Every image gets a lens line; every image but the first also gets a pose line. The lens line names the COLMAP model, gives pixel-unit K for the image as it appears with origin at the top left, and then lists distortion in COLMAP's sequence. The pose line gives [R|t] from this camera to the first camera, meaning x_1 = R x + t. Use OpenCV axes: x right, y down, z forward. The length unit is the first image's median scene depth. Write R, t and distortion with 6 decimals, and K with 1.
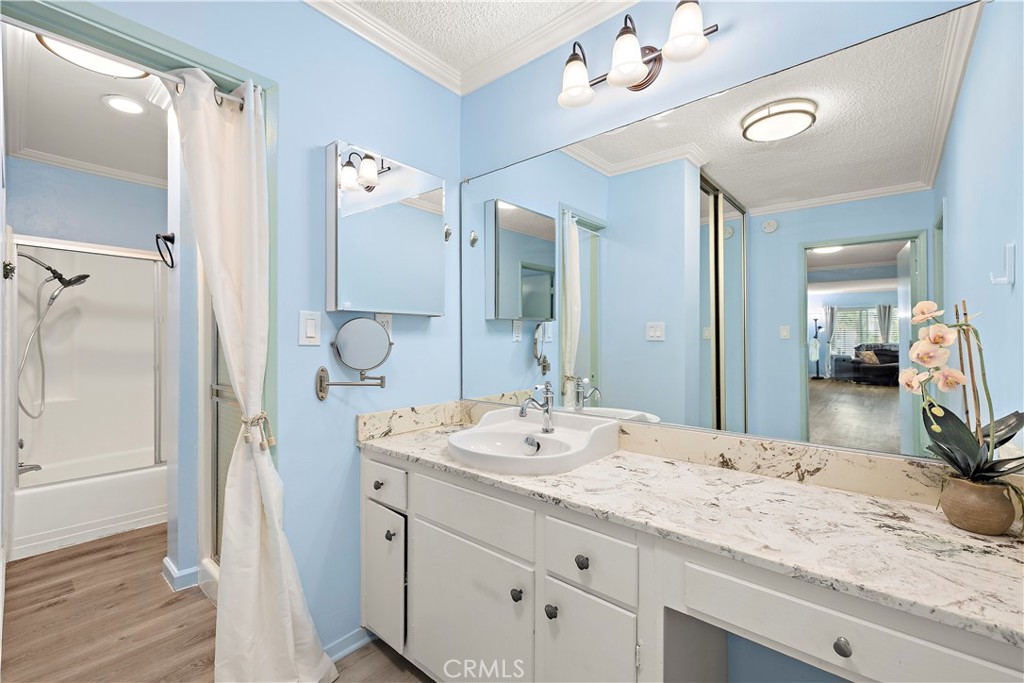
lens RADIAL K [[432.0, 0, 512.1], [0, 432.0, 340.4], [0, 0, 1]] dist [0.003205, -0.000236]
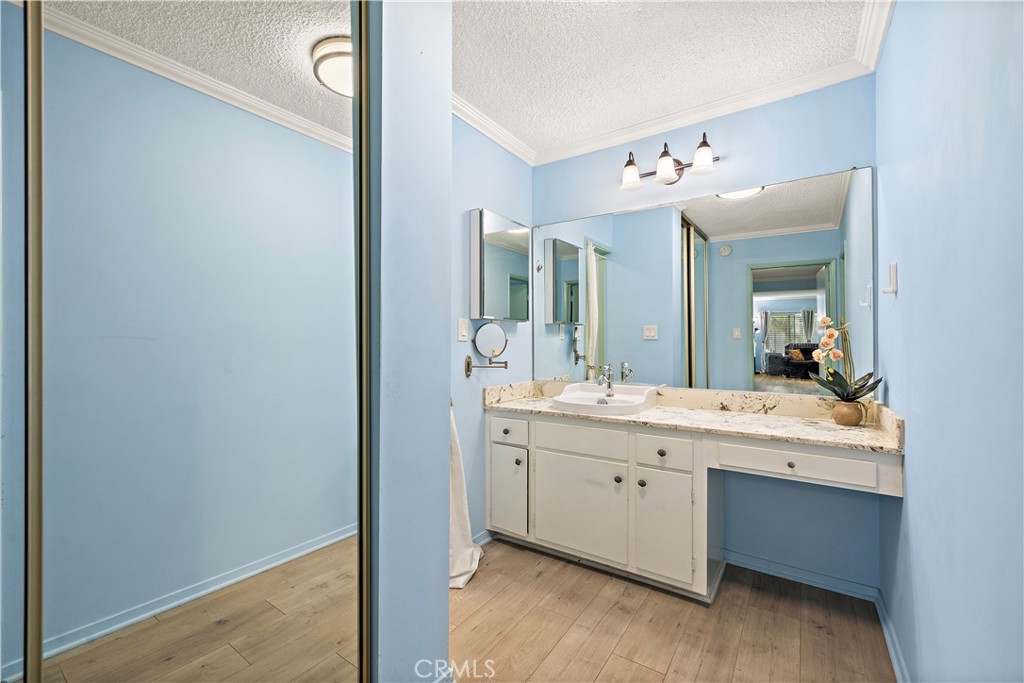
lens RADIAL K [[432.0, 0, 511.5], [0, 432.0, 341.6], [0, 0, 1]] dist [0.003205, -0.000236]
pose [[0.993984, -0.002164, 0.109502, -0.424004], [0.002270, 0.999997, -0.000838, 0.013589], [-0.109500, 0.001082, 0.993986, -0.494845]]
